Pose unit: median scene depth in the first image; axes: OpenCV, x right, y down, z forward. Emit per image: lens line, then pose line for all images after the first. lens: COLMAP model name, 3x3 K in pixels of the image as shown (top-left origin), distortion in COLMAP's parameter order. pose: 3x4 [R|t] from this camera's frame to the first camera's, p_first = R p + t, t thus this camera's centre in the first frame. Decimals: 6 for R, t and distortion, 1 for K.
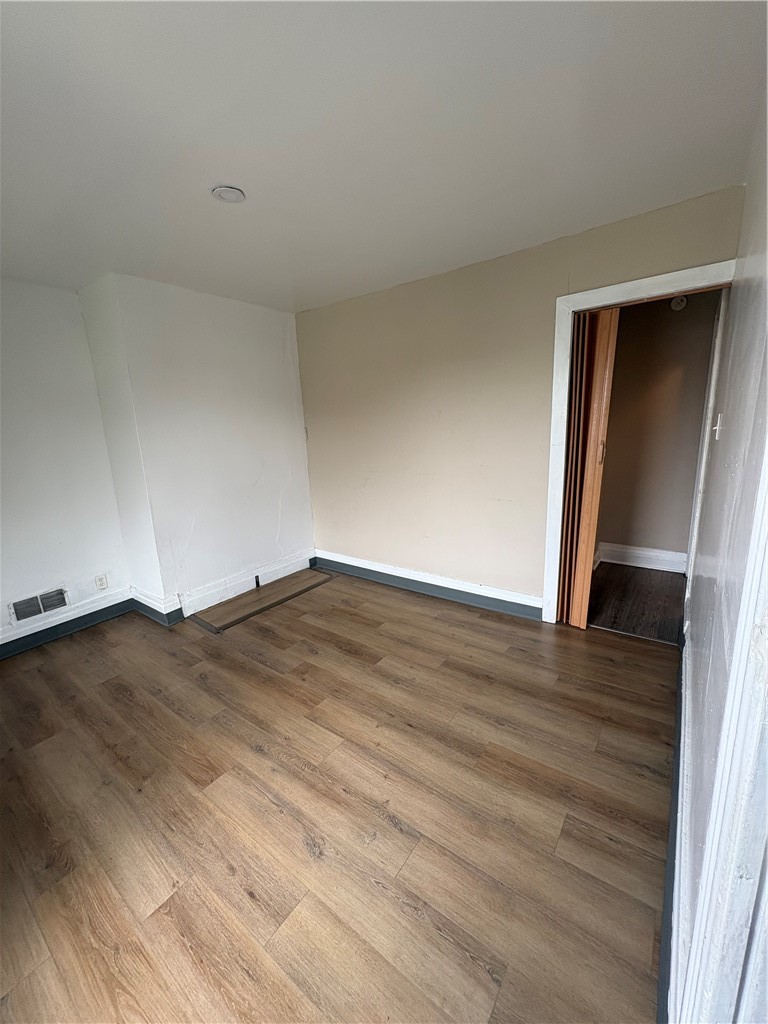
lens RADIAL K [[412.3, 0, 384.0], [0, 412.3, 512.0], [0, 0, 1]] dist [-0.000606, 0.000137]
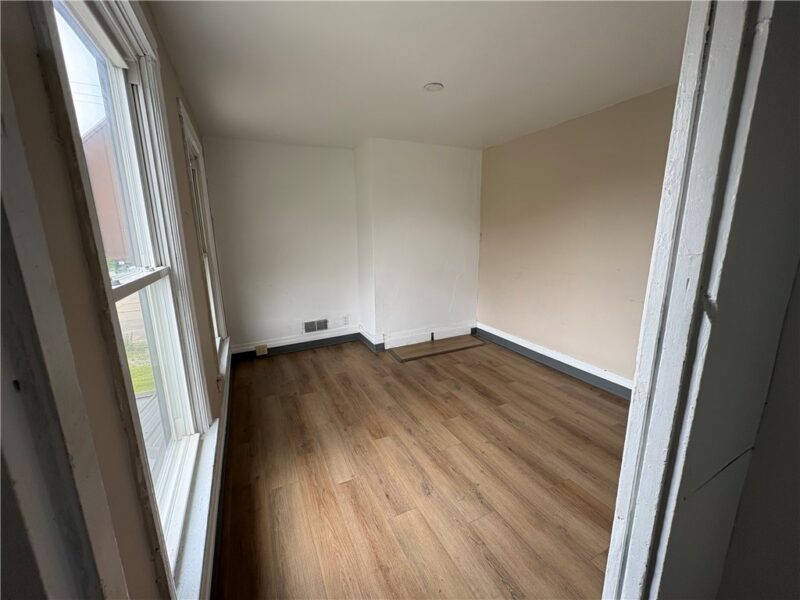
lens RADIAL K [[322.1, 0, 400.0], [0, 322.1, 300.0], [0, 0, 1]] dist [-0.000606, 0.000137]
pose [[0.887679, 0.124006, -0.443450, 0.128960], [-0.120280, 0.992063, 0.036649, 0.018021], [0.444475, 0.020805, 0.895550, -0.128748]]
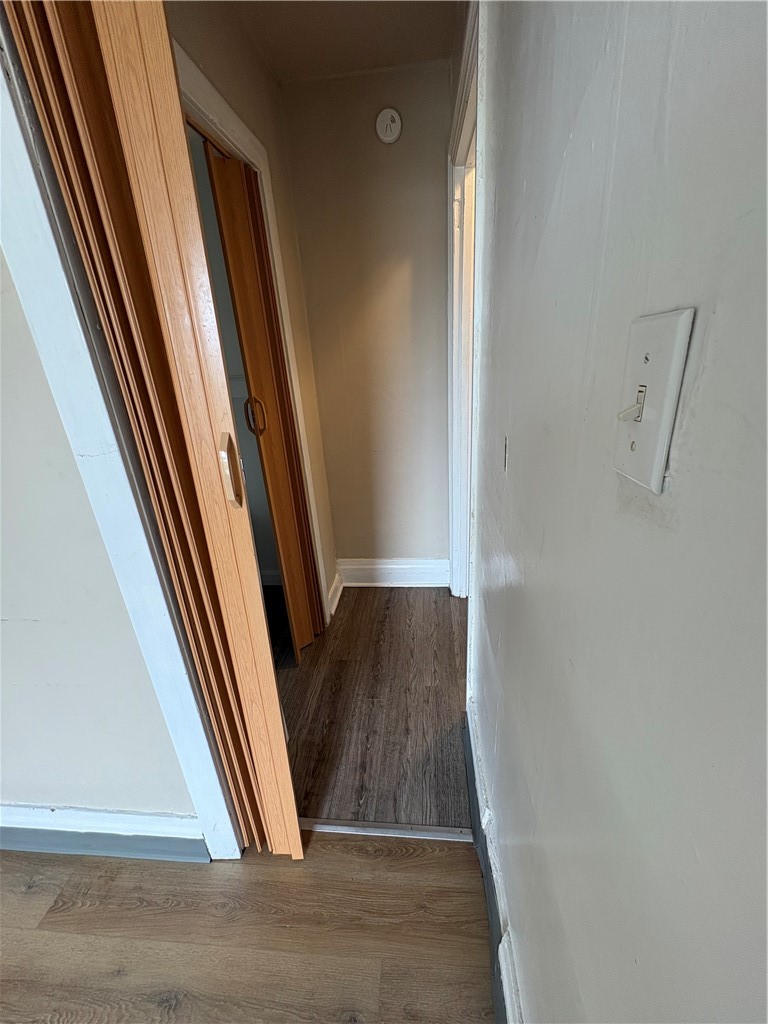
lens RADIAL K [[412.3, 0, 384.0], [0, 412.3, 512.0], [0, 0, 1]] dist [-0.000606, 0.000137]
pose [[0.855006, -0.202157, 0.477596, 0.318083], [0.136604, 0.976166, 0.168639, -0.103076], [-0.500305, -0.078946, 0.862243, 0.451668]]
